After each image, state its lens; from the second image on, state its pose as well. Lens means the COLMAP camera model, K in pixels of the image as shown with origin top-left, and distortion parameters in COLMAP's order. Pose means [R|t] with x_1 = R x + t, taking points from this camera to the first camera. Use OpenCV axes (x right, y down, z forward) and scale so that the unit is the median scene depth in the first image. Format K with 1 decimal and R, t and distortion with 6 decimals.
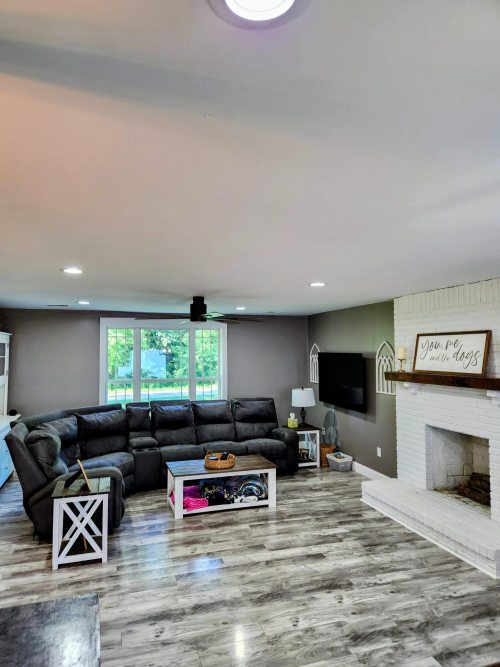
lens RADIAL K [[443.7, 0, 250.0], [0, 443.7, 333.5], [0, 0, 1]] dist [0.031586, -0.001071]
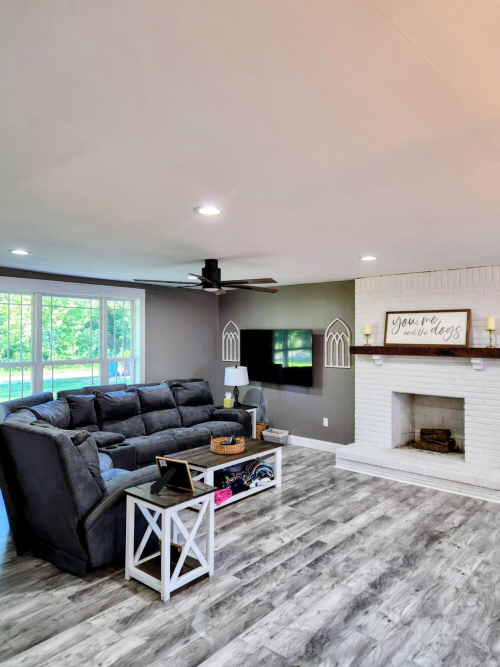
lens RADIAL K [[462.9, 0, 250.0], [0, 462.9, 333.5], [0, 0, 1]] dist [0.040750, -0.004120]
pose [[0.851080, 0.006954, 0.524989, -0.551967], [-0.026041, 0.999241, 0.028981, 0.032396], [-0.524389, -0.038337, 0.850615, 0.196356]]
